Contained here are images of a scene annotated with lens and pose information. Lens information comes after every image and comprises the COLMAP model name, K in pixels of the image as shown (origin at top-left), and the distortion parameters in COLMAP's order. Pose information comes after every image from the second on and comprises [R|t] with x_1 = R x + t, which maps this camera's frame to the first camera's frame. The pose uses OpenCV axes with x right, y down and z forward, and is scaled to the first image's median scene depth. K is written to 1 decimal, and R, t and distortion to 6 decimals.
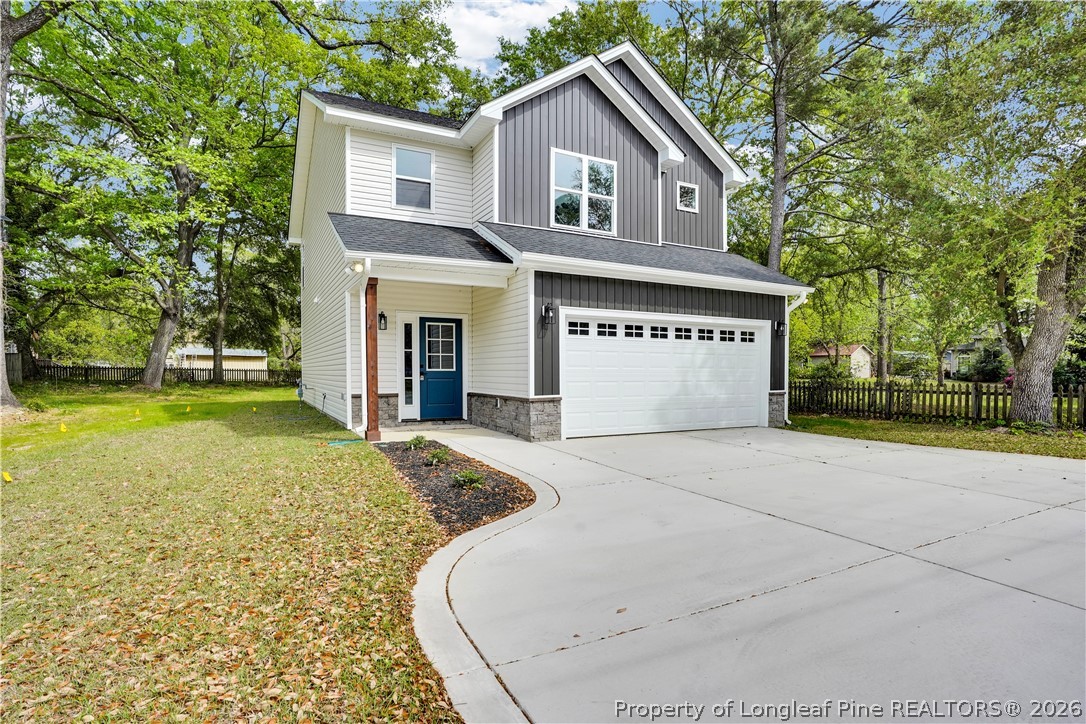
lens RADIAL K [[556.9, 0, 545.5], [0, 556.9, 390.7], [0, 0, 1]] dist [-0.036645, 0.030624]
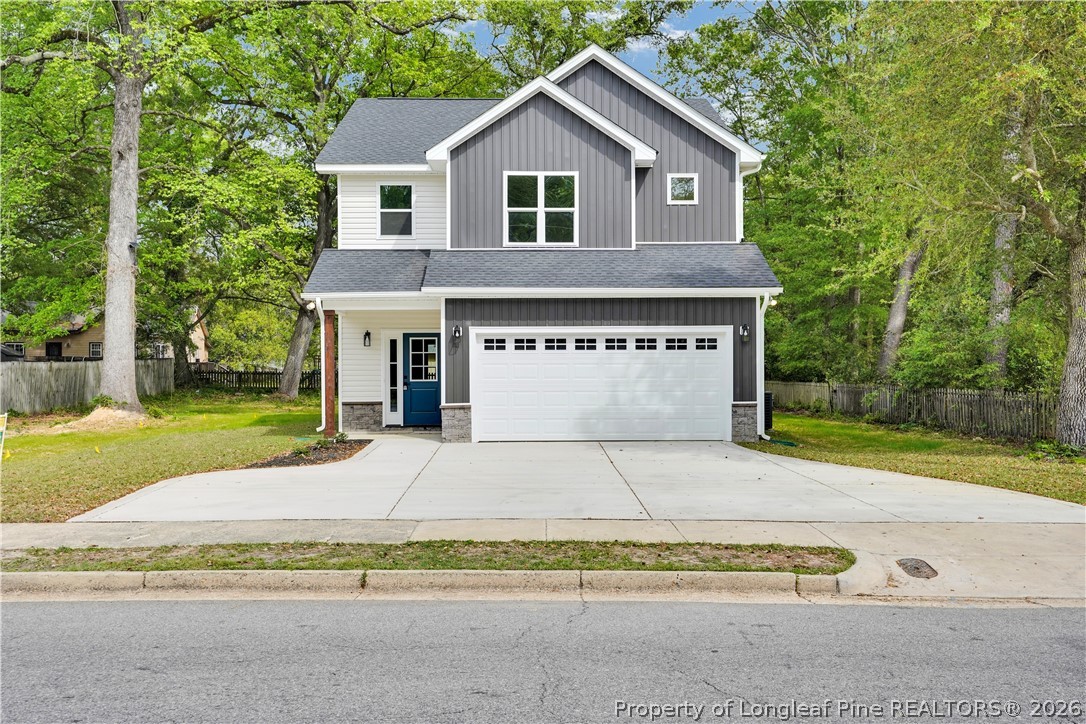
lens RADIAL K [[1051.4, 0, 543.0], [0, 1051.4, 362.0], [0, 0, 1]] dist [0.127547, 0.001193]
pose [[0.892974, -0.010667, -0.449981, 0.970560], [-0.007995, 0.999186, -0.039552, 0.006285], [0.450037, 0.038917, 0.892162, -0.751116]]
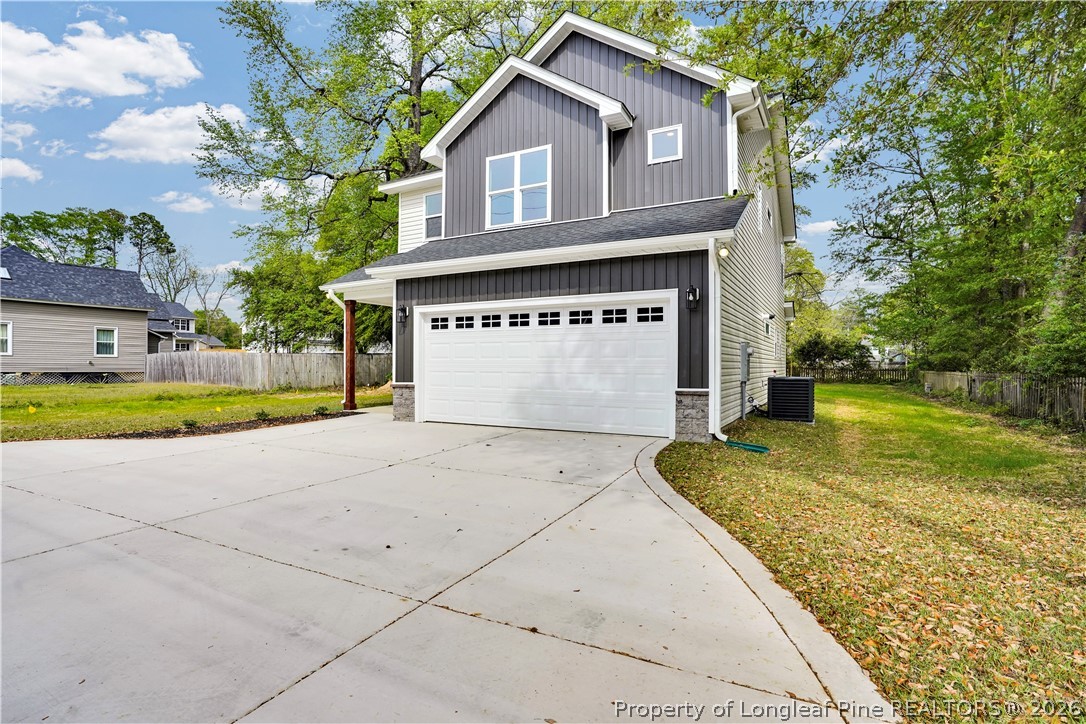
lens RADIAL K [[540.3, 0, 539.7], [0, 540.3, 366.1], [0, 0, 1]] dist [-0.066283, 0.028183]
pose [[0.551168, 0.001359, -0.834393, 0.934534], [-0.026797, 0.999512, -0.016073, -0.013208], [0.833964, 0.031219, 0.550936, 0.507979]]
